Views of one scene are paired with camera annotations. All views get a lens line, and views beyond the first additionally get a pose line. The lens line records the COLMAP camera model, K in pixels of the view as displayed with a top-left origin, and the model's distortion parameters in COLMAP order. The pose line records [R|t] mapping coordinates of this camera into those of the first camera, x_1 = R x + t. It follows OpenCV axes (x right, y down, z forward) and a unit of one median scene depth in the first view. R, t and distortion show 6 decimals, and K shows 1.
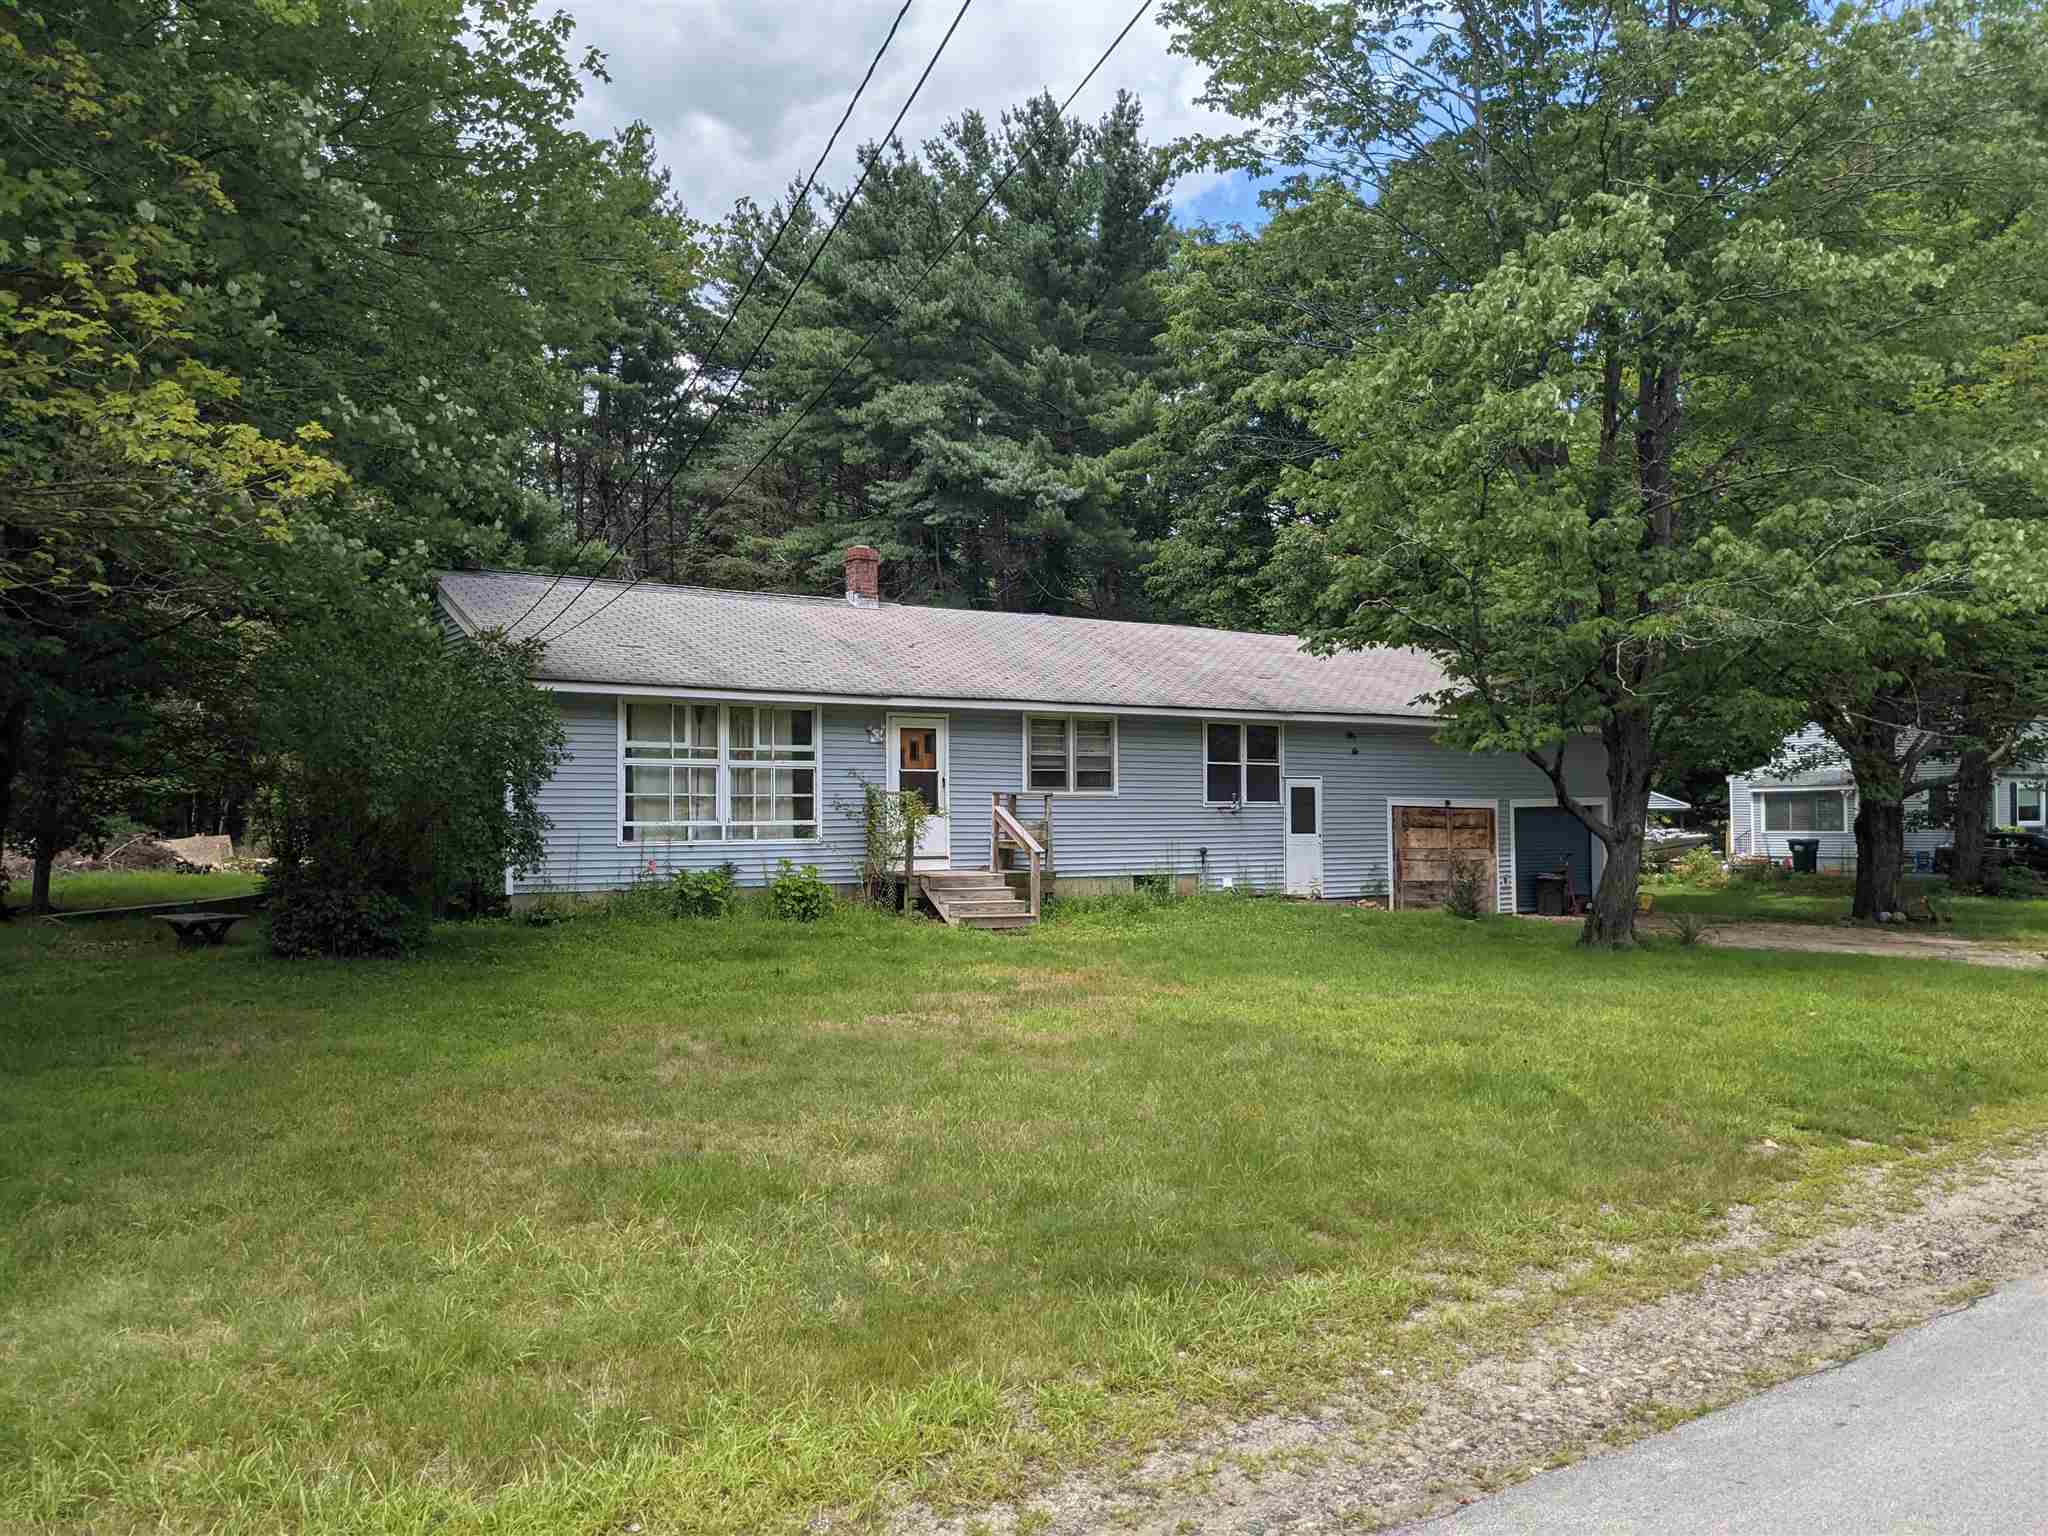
lens RADIAL K [[1595.0, 0, 987.1], [0, 1595.0, 765.3], [0, 0, 1]] dist [0.039505, -0.079470]
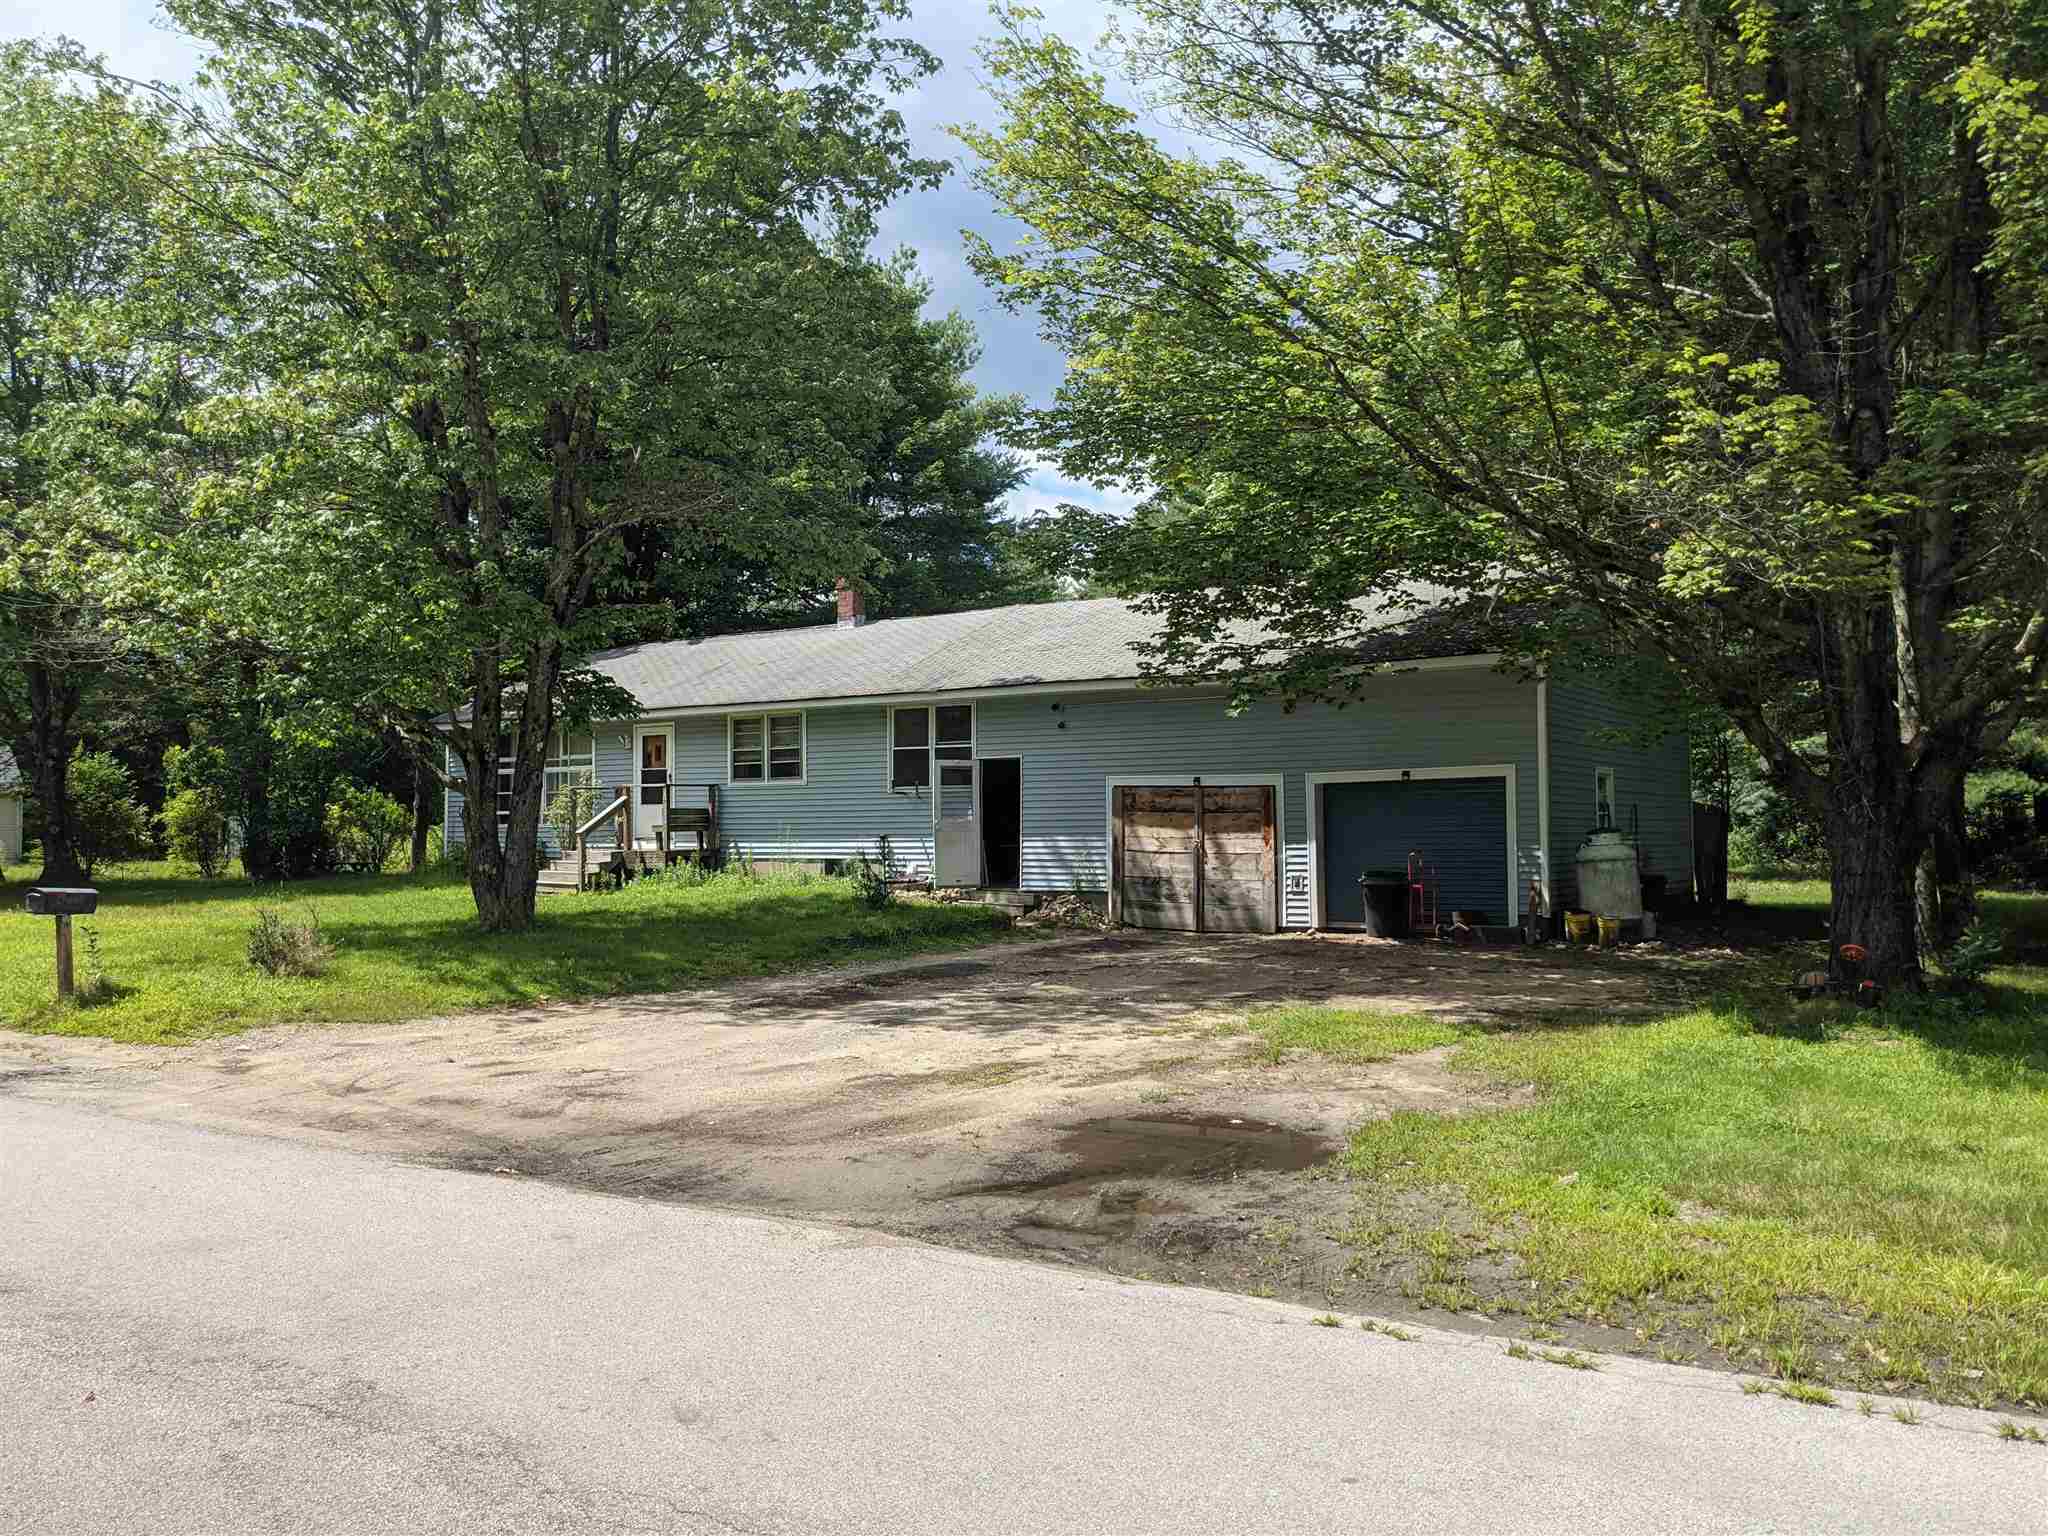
lens RADIAL K [[1595.0, 0, 1027.0], [0, 1595.0, 761.1], [0, 0, 1]] dist [0.039505, -0.079470]
pose [[0.415195, -0.039205, -0.908888, 1.154420], [0.033257, 0.999057, -0.027902, 0.039153], [0.909125, -0.018642, 0.416107, 0.703326]]
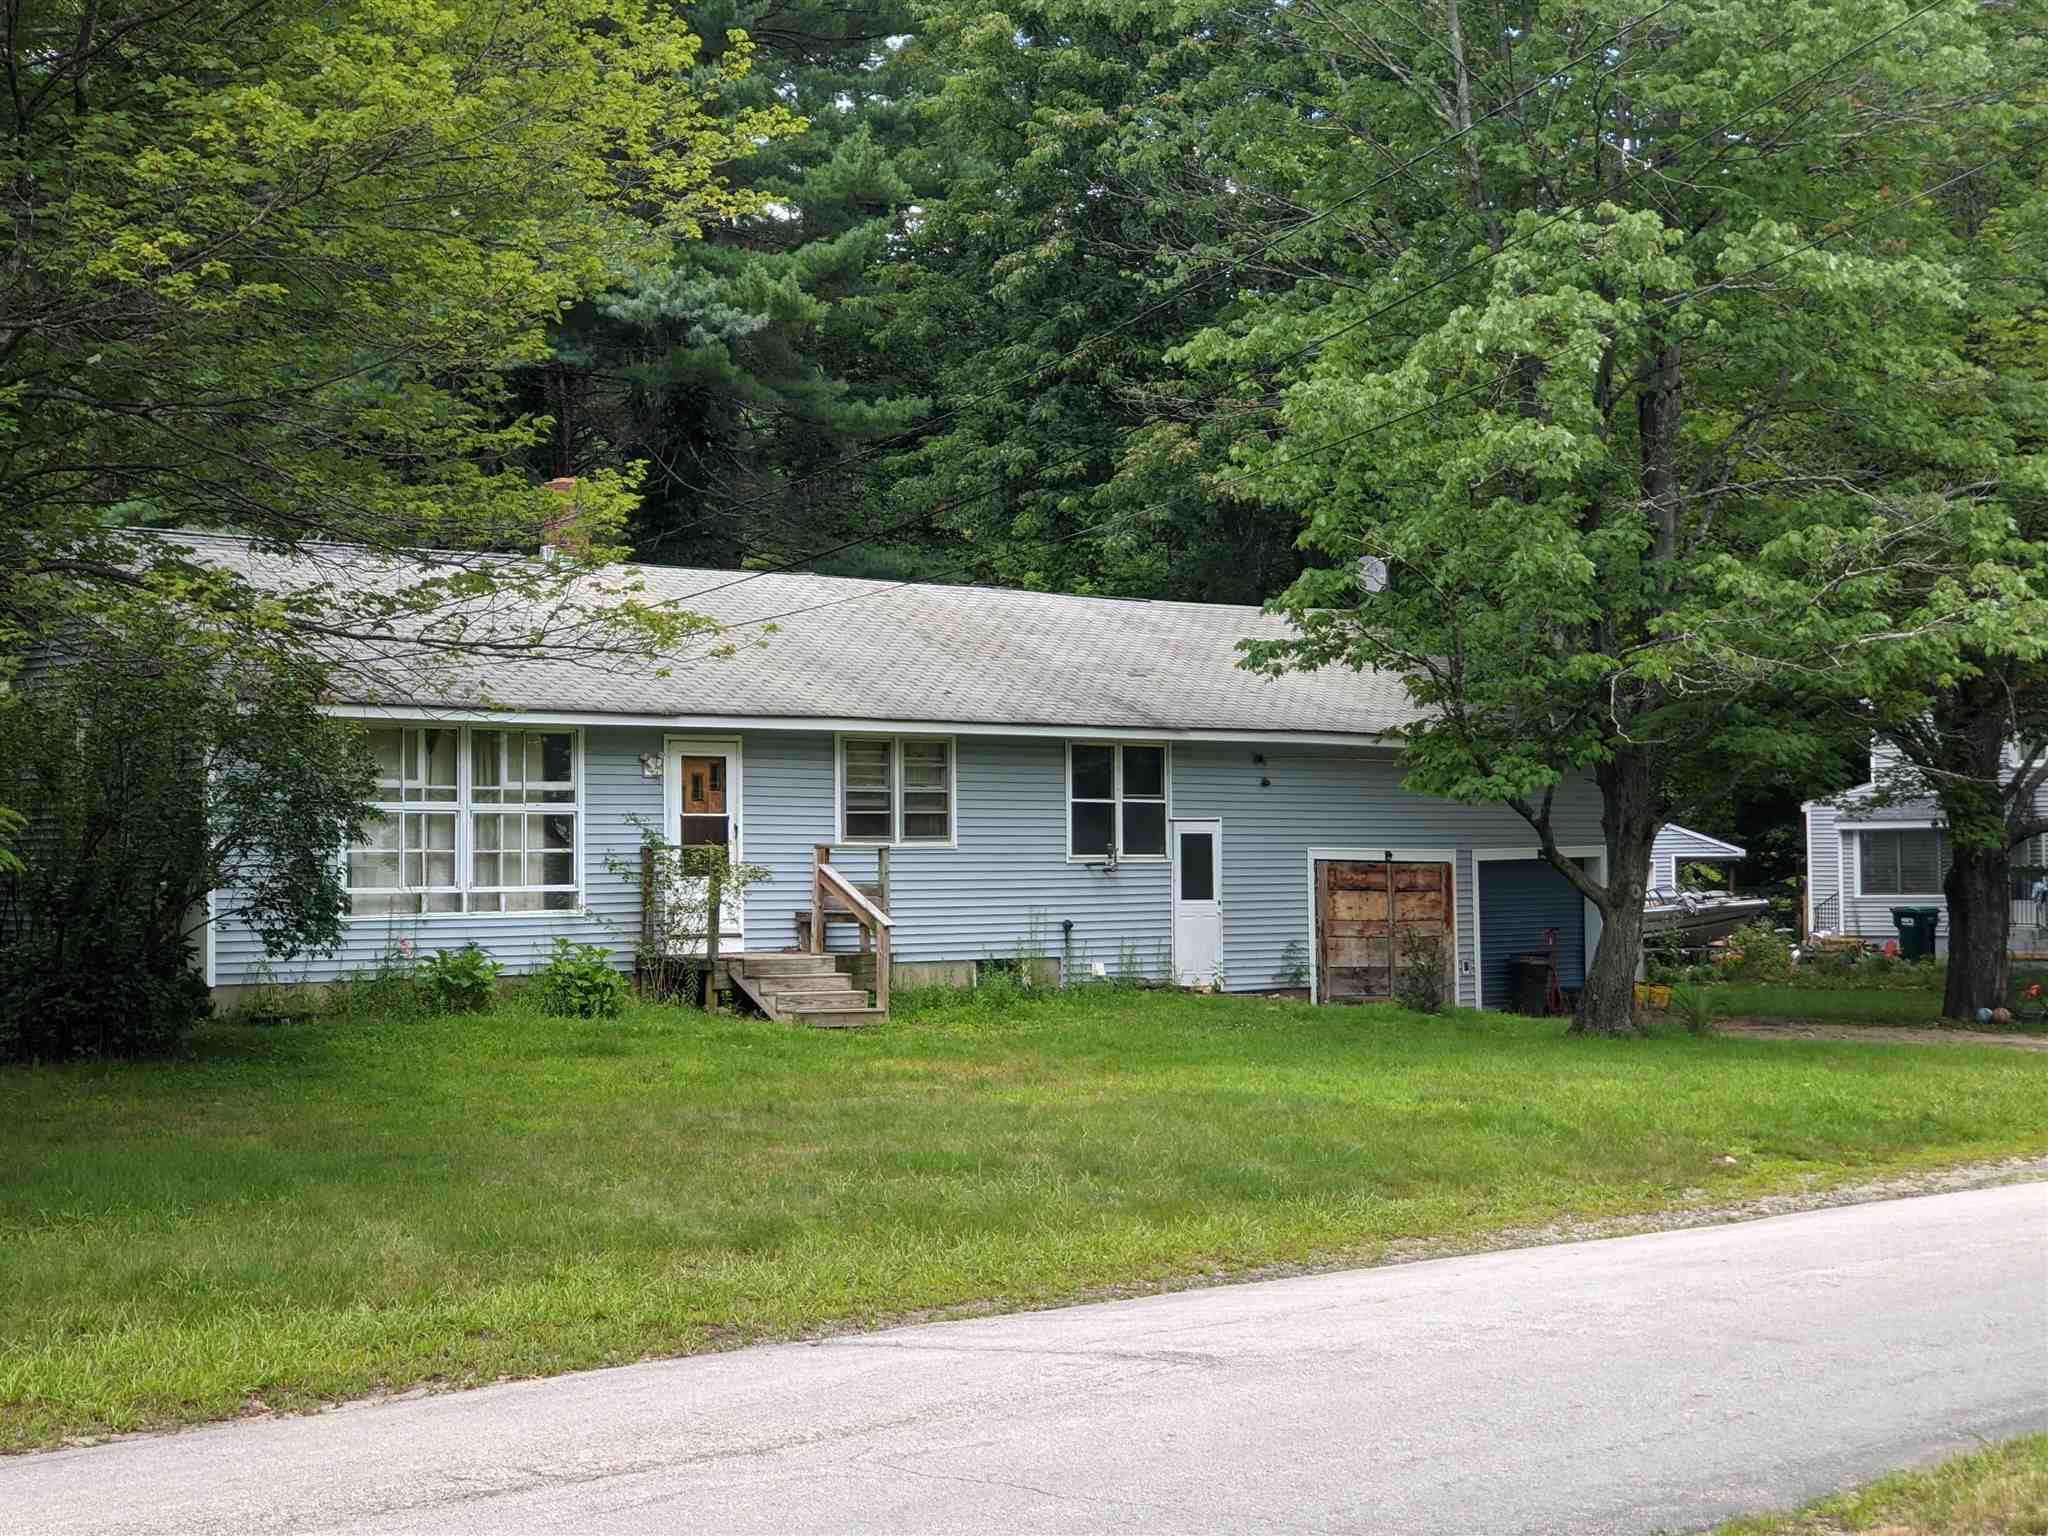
lens RADIAL K [[3561.7, 0, 1012.1], [0, 3561.7, 768.2], [0, 0, 1]] dist [0.149683, 0.000000]
pose [[0.979765, 0.001752, 0.200142, -0.217819], [-0.002444, 0.999992, 0.003207, -0.022265], [-0.200134, -0.003631, 0.979762, -0.579435]]
